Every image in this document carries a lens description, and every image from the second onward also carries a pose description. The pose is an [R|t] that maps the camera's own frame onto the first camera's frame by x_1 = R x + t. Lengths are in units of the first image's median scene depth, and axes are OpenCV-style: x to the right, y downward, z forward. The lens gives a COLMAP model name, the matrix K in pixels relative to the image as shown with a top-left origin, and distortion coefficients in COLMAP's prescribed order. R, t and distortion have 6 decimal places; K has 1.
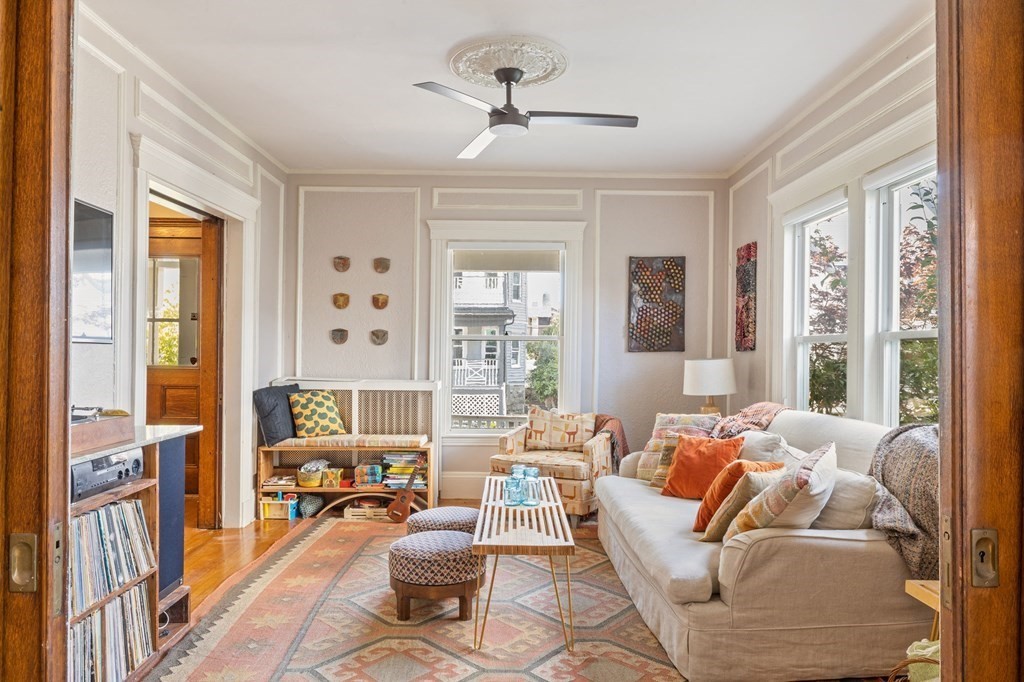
lens RADIAL K [[673.2, 0, 508.7], [0, 673.2, 346.0], [0, 0, 1]] dist [-0.003920, 0.002374]
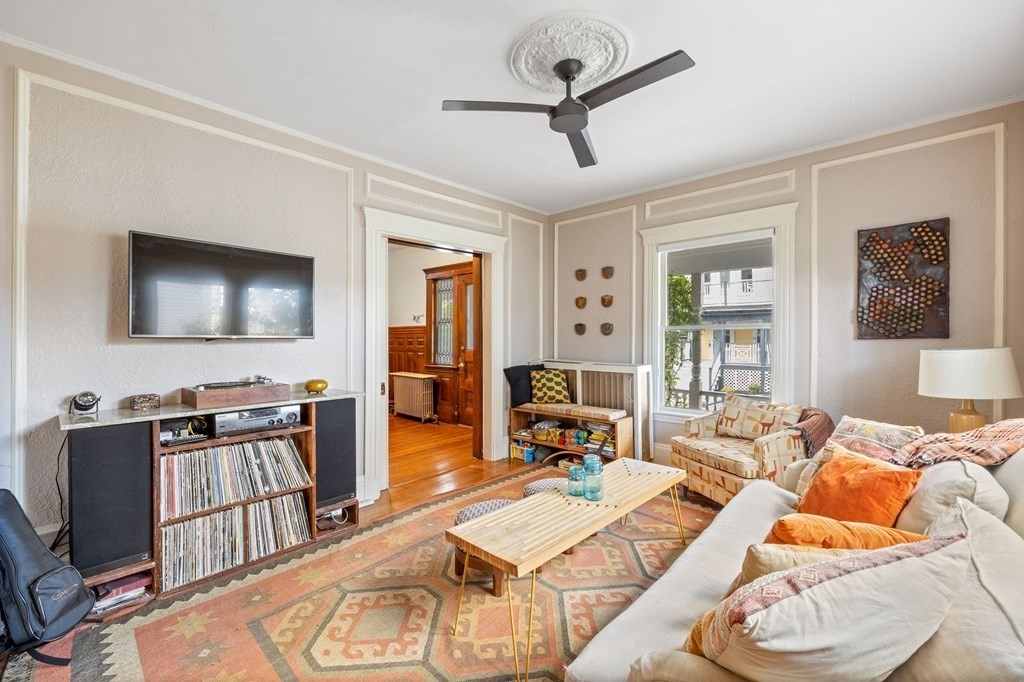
lens RADIAL K [[426.9, 0, 515.0], [0, 426.9, 335.1], [0, 0, 1]] dist [-0.002220, 0.000339]
pose [[0.730794, -0.014346, -0.682447, 0.256294], [0.013849, 0.999885, -0.006188, 0.000651], [0.682458, -0.004929, 0.730908, 0.321974]]
